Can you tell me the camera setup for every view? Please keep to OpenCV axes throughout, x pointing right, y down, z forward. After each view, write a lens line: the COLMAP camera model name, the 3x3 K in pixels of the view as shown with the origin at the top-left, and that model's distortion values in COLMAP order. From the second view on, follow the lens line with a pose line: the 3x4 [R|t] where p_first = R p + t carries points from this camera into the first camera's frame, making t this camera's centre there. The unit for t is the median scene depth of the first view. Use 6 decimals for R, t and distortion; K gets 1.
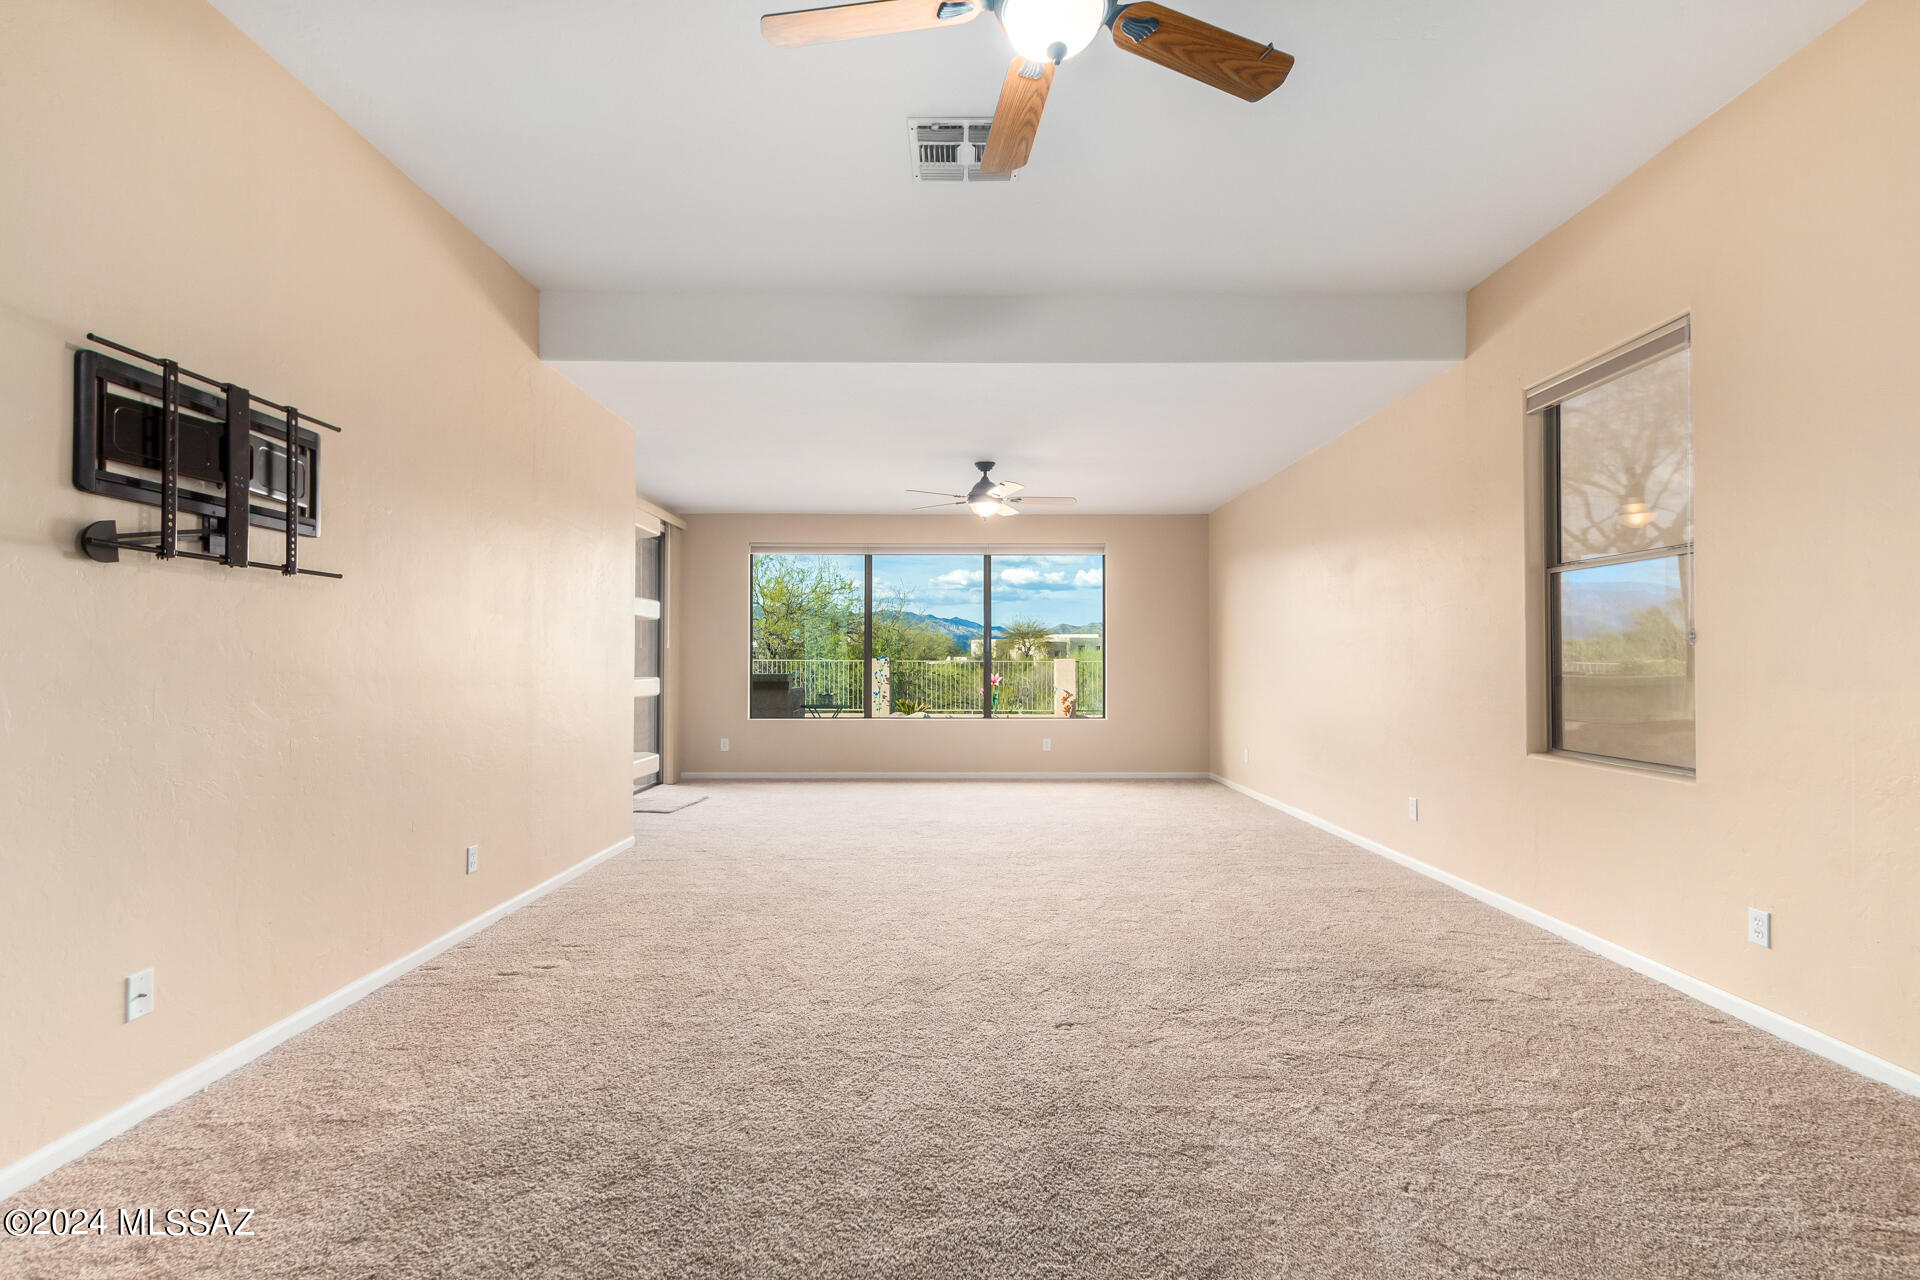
lens RADIAL K [[885.2, 0, 971.0], [0, 885.2, 644.8], [0, 0, 1]] dist [0.004814, -0.000851]
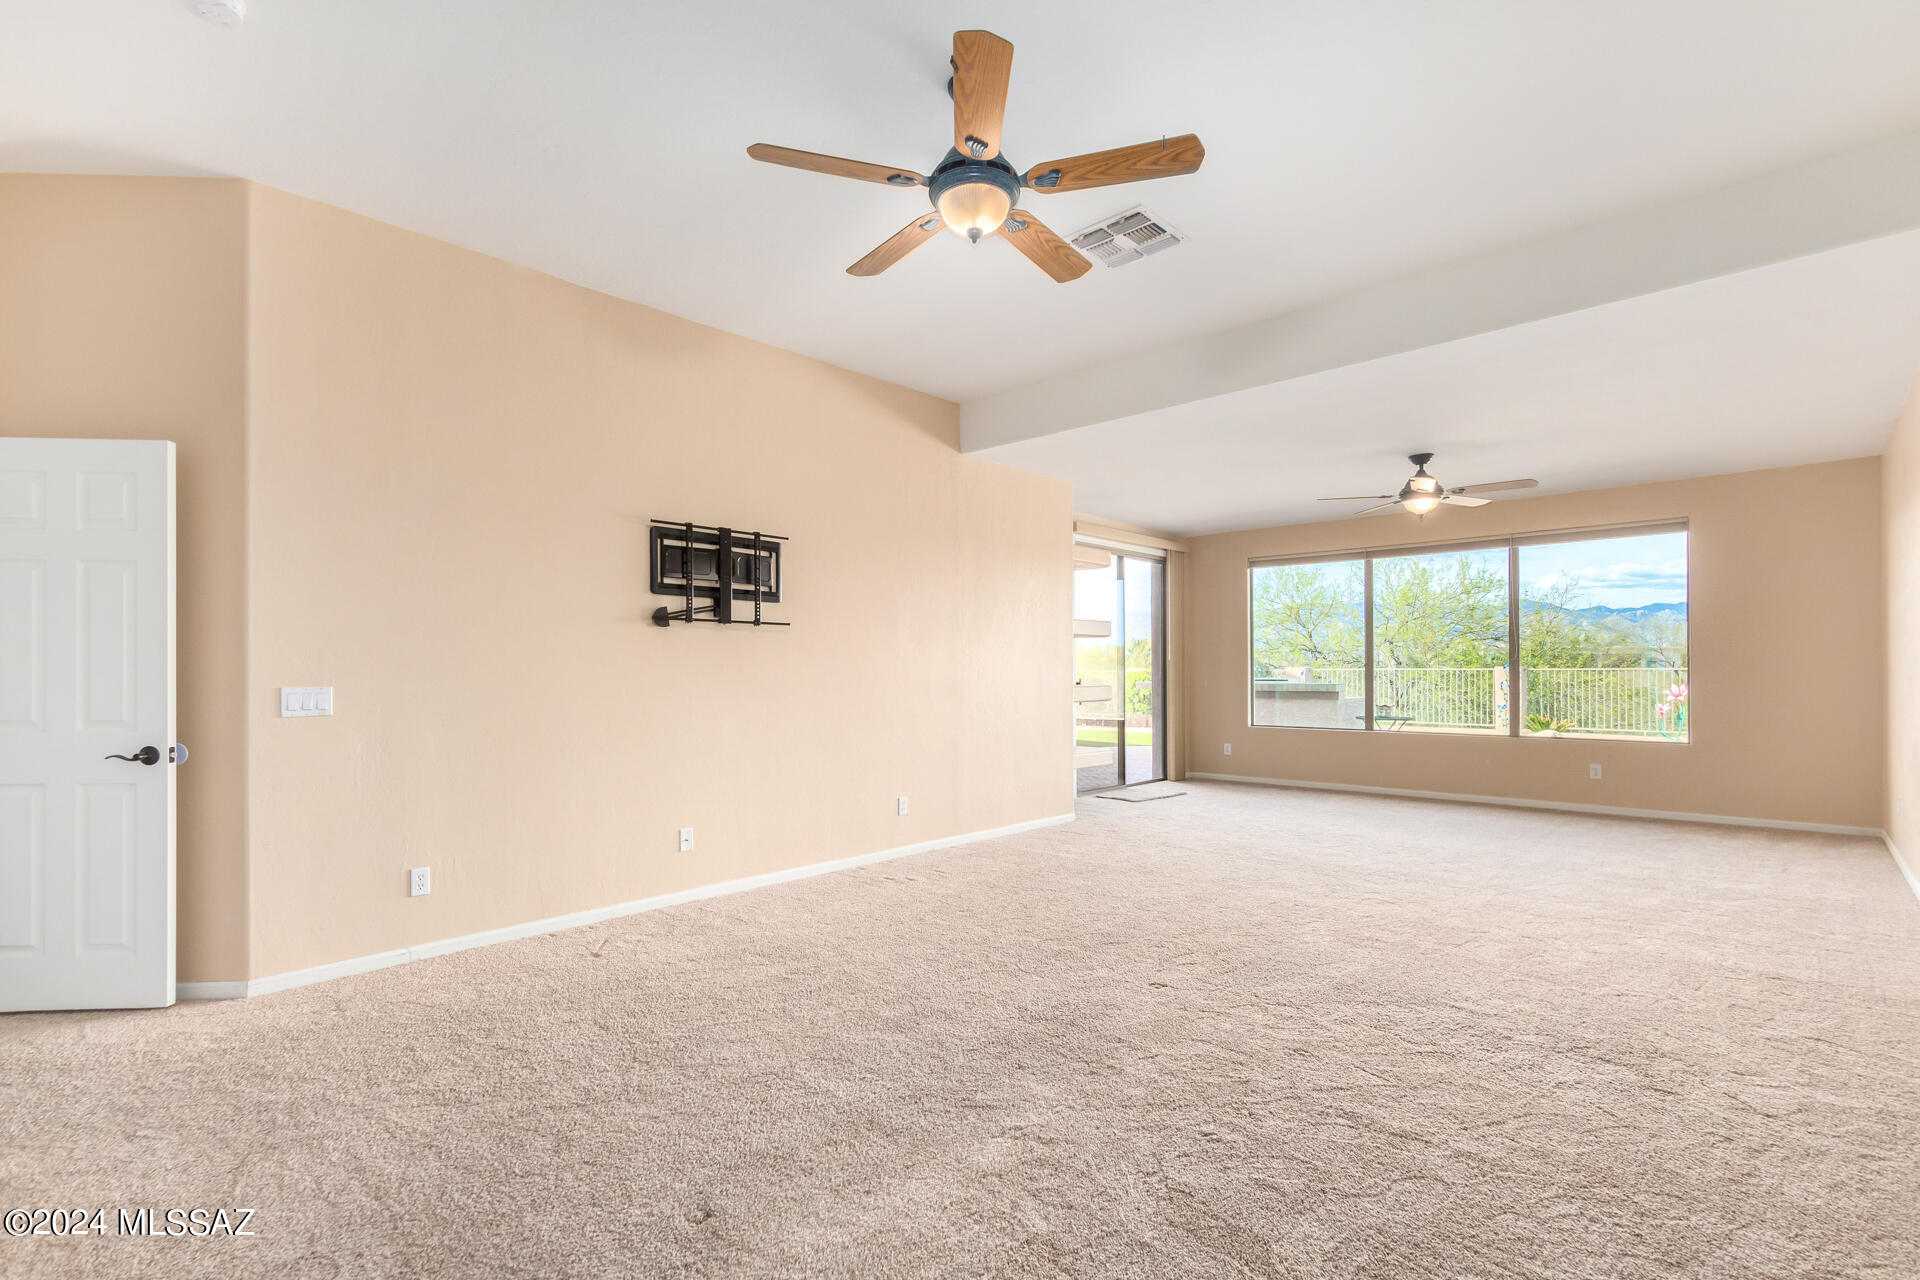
lens RADIAL K [[909.2, 0, 961.8], [0, 909.2, 670.9], [0, 0, 1]] dist [0.003110, -0.001354]
pose [[0.720379, -0.003699, -0.693571, 0.752616], [0.017309, 0.999770, 0.012646, -0.003578], [0.693365, -0.021115, 0.720278, -0.034428]]
